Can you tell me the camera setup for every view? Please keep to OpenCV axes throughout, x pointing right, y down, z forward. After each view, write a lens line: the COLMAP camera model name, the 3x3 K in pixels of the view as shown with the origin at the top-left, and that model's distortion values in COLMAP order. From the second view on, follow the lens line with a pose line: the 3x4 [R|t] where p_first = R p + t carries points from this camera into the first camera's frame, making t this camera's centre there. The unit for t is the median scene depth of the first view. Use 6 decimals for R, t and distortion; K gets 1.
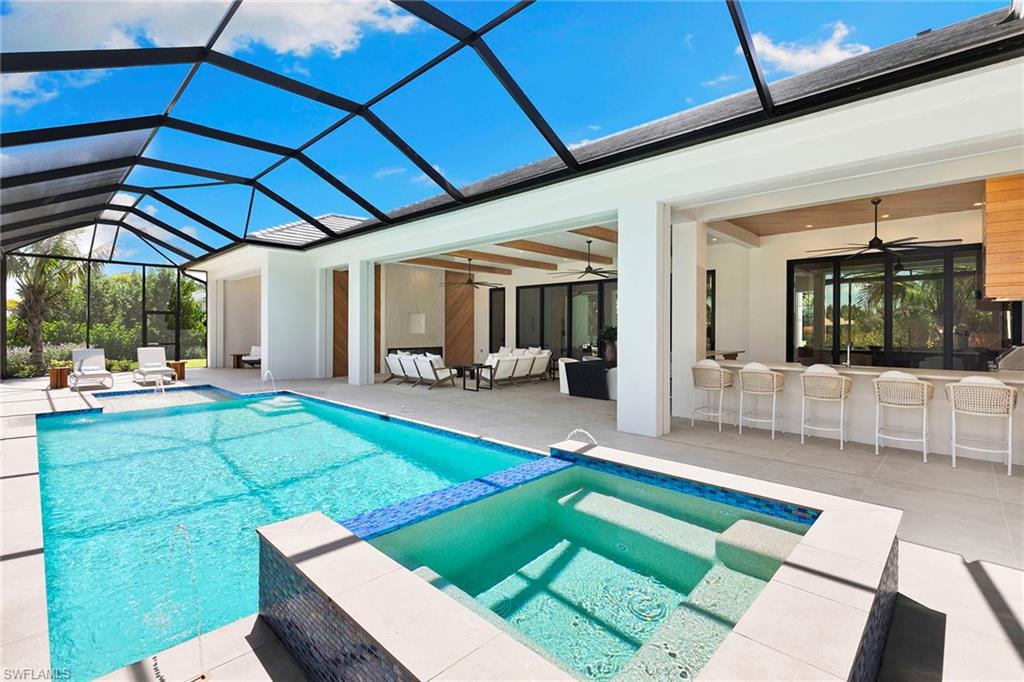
lens RADIAL K [[460.2, 0, 513.1], [0, 460.2, 333.0], [0, 0, 1]] dist [0.012203, -0.000298]
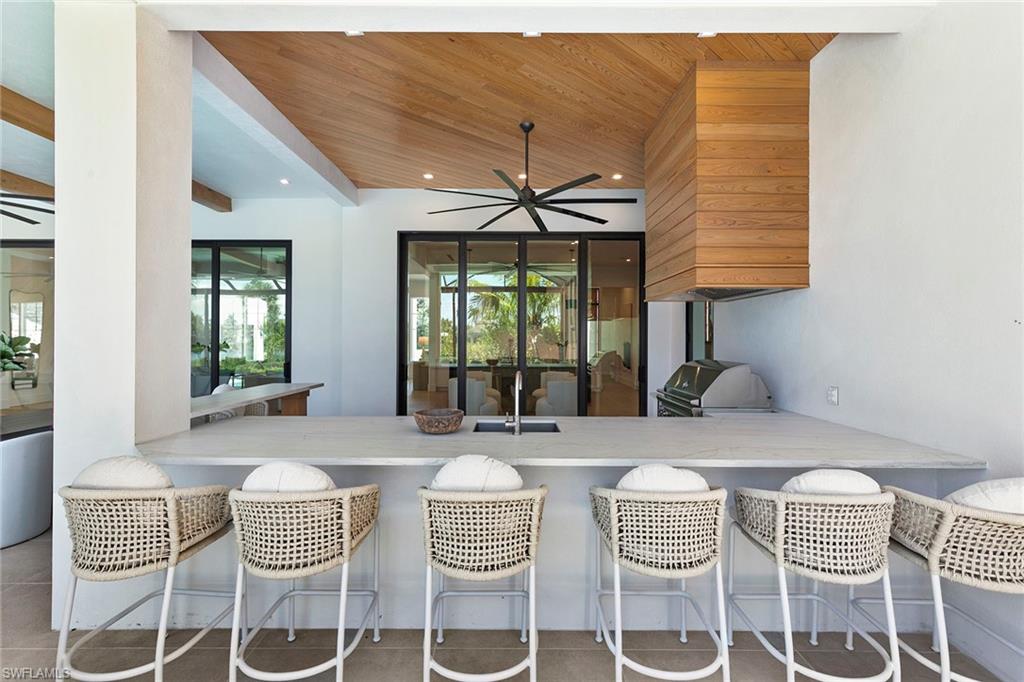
lens RADIAL K [[460.2, 0, 512.4], [0, 460.2, 338.6], [0, 0, 1]] dist [0.012203, -0.000298]
pose [[0.720282, 0.006834, 0.693647, 0.261381], [-0.001924, 0.999967, -0.007854, -0.004861], [-0.693678, 0.004323, 0.720272, 0.426317]]
